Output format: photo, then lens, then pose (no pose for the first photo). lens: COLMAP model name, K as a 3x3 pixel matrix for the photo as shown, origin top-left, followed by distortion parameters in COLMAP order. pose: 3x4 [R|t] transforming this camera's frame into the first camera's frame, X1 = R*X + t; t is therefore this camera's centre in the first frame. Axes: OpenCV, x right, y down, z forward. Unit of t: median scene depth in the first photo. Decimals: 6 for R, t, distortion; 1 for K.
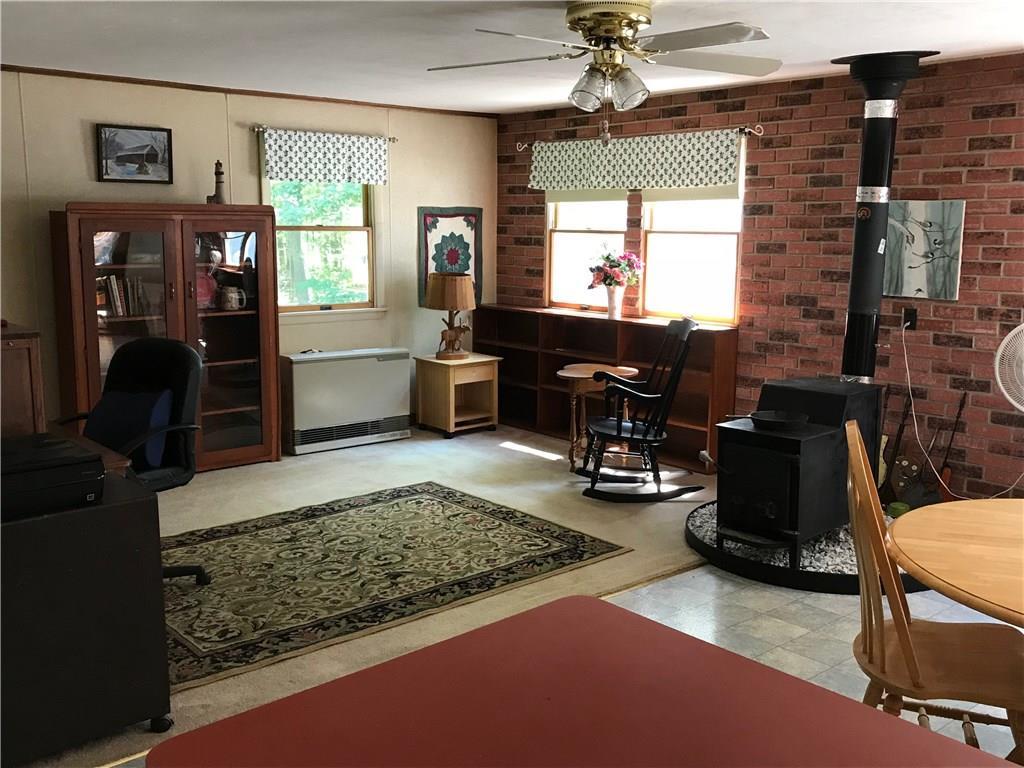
lens RADIAL K [[985.6, 0, 512.2], [0, 985.6, 381.0], [0, 0, 1]] dist [0.004787, 0.000000]
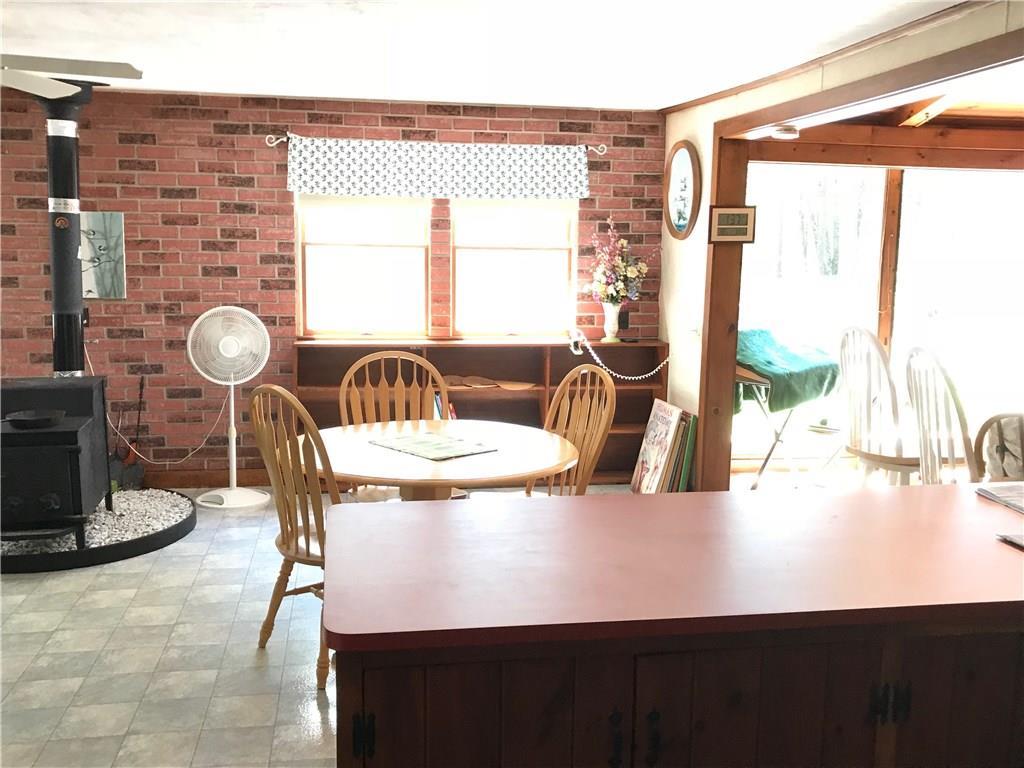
lens RADIAL K [[985.6, 0, 512.5], [0, 985.6, 386.8], [0, 0, 1]] dist [0.004787, 0.000000]
pose [[0.513527, -0.125773, 0.848806, -0.320634], [0.123512, 0.989733, 0.071931, -0.006129], [-0.849138, 0.067899, 0.523789, 0.011152]]
